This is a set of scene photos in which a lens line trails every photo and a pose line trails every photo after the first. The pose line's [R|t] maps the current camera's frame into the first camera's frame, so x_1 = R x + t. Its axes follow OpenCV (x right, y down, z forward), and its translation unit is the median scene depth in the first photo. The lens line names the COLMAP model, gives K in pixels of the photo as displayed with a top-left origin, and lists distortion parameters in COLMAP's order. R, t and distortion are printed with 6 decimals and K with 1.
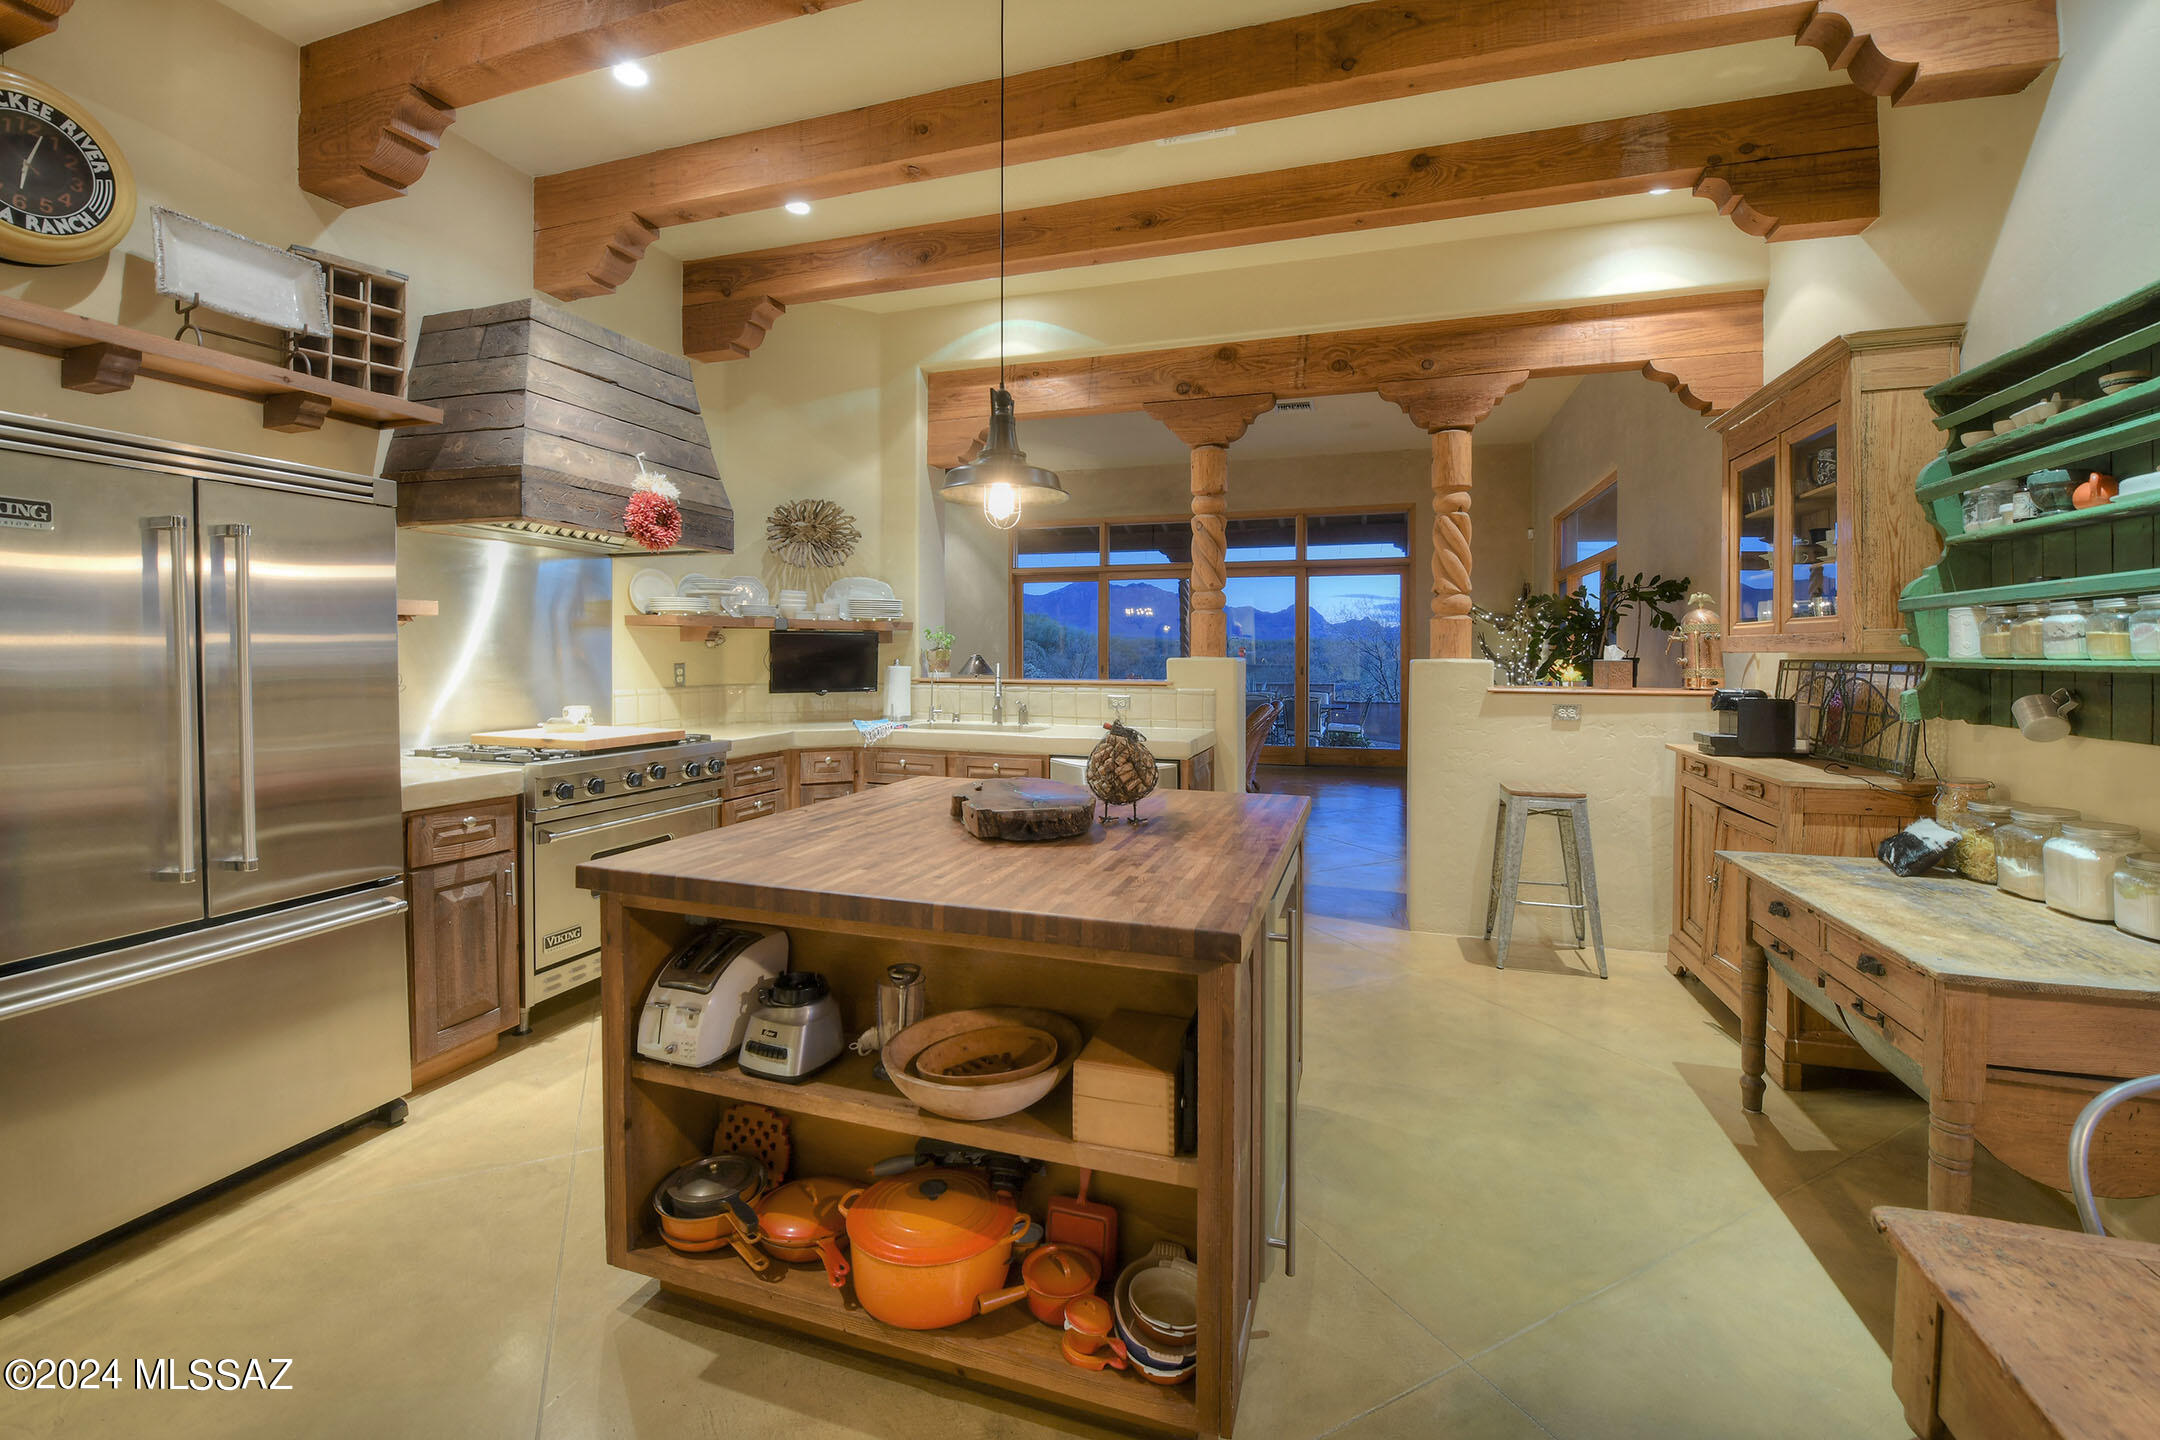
lens RADIAL K [[901.0, 0, 1074.0], [0, 901.0, 660.7], [0, 0, 1]] dist [-0.002959, 0.000217]
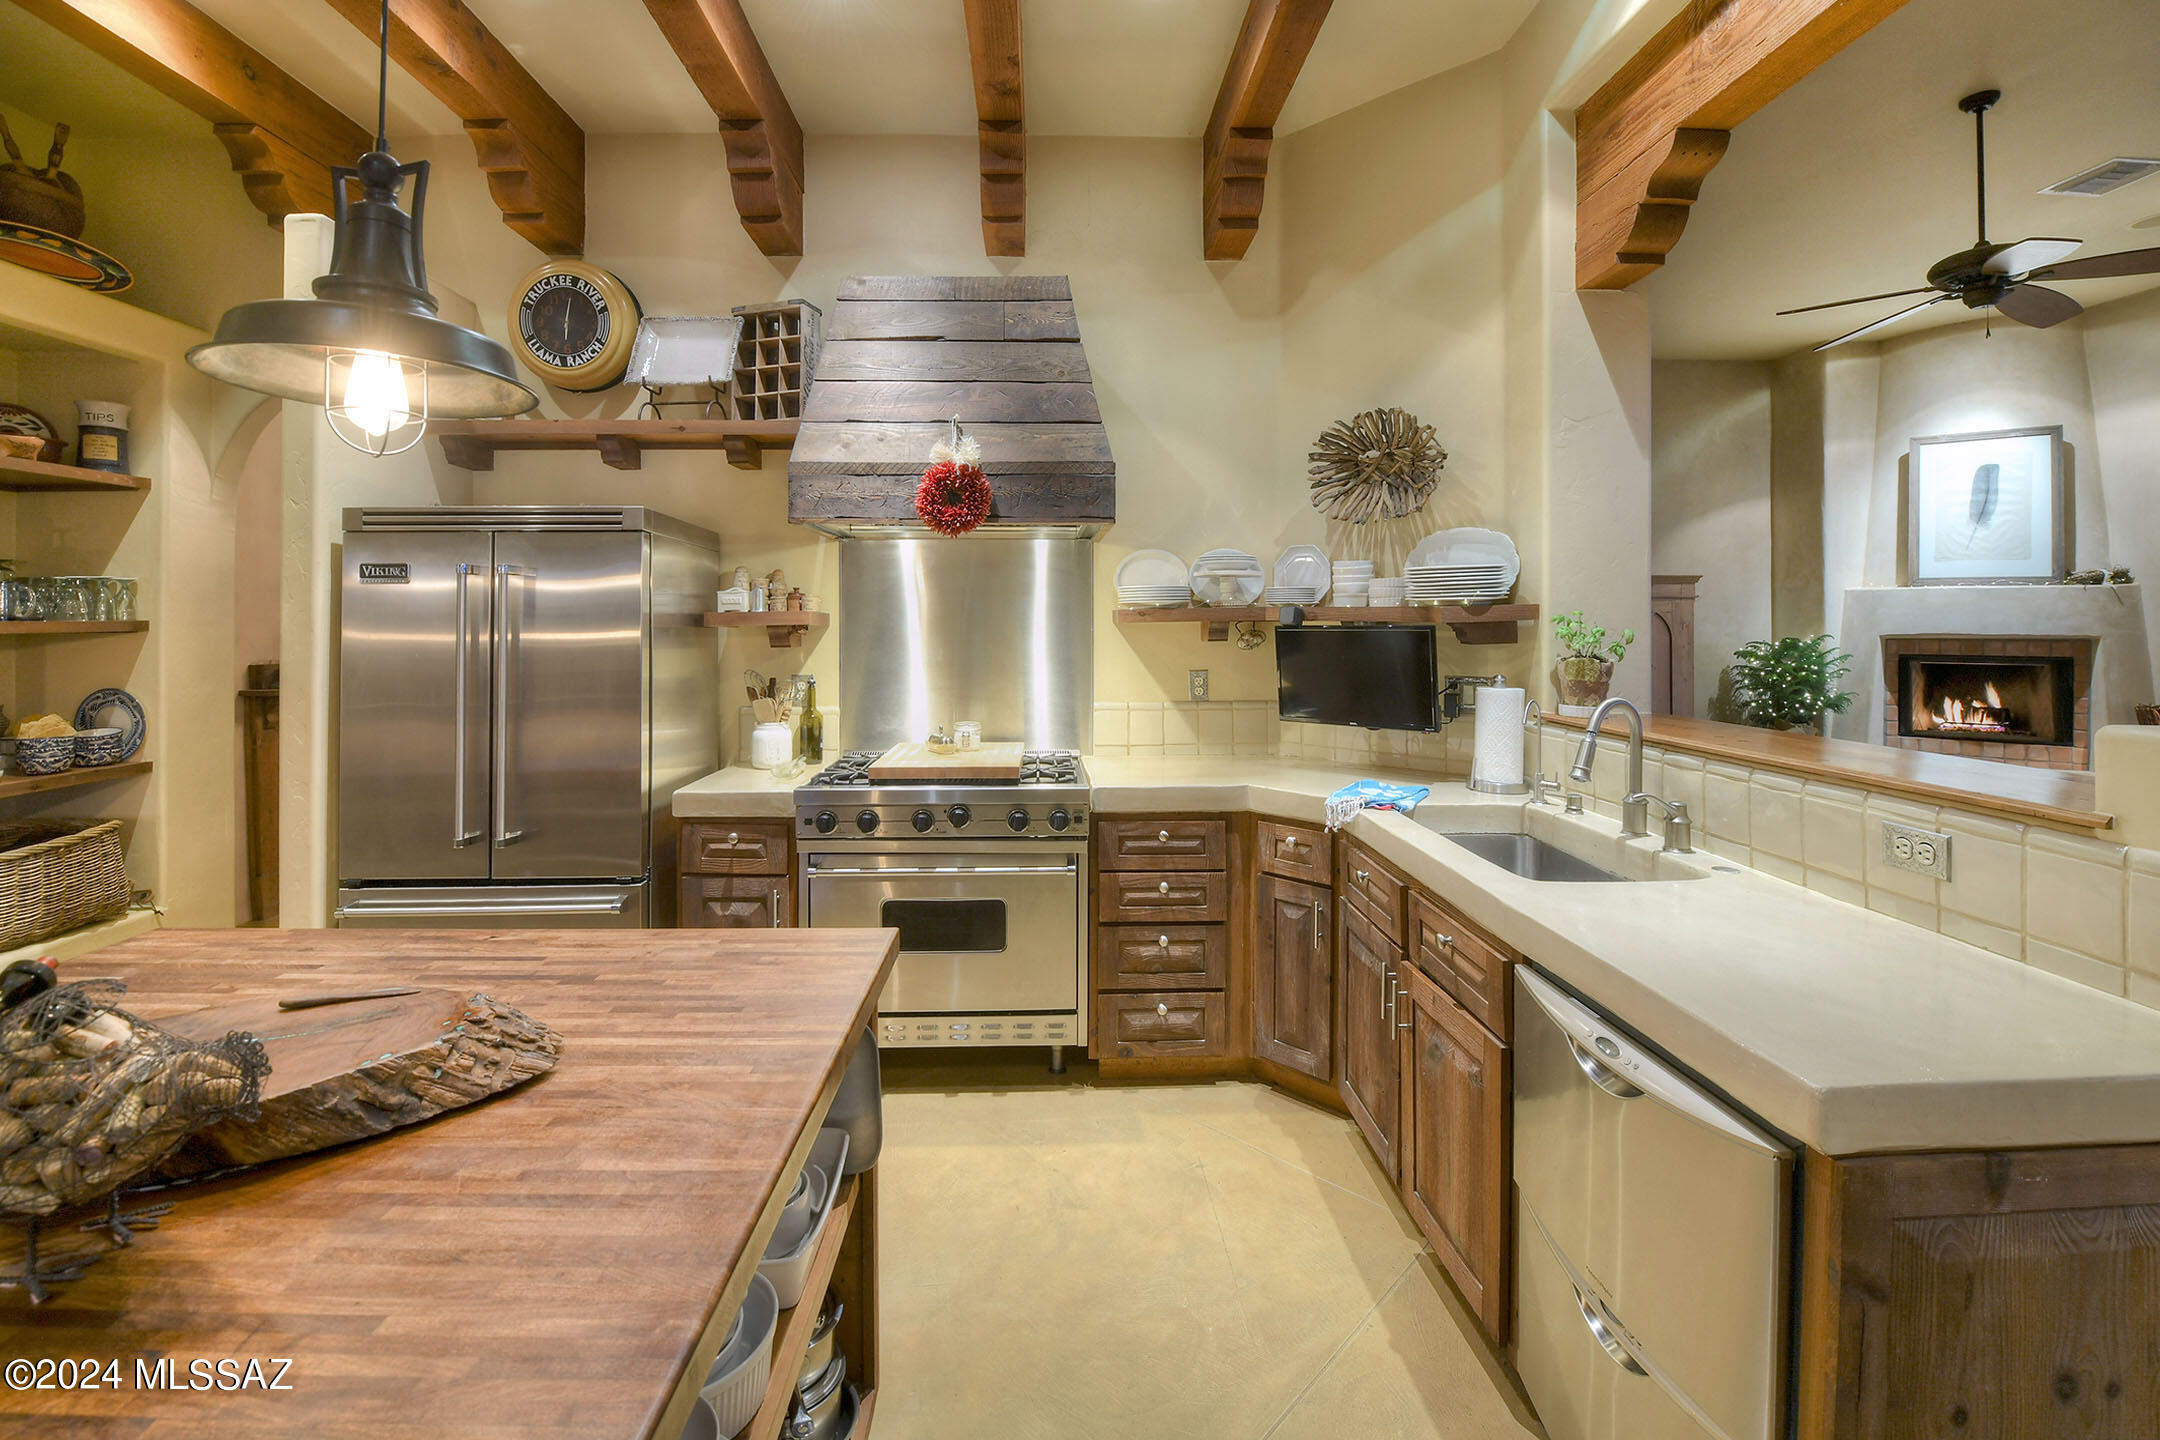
lens RADIAL K [[901.0, 0, 1075.4], [0, 901.0, 641.1], [0, 0, 1]] dist [-0.002959, 0.000217]
pose [[0.342296, 0.001961, -0.939590, 0.256438], [-0.002467, 0.999996, 0.001189, -0.024992], [0.939589, 0.001911, 0.342300, 0.698164]]
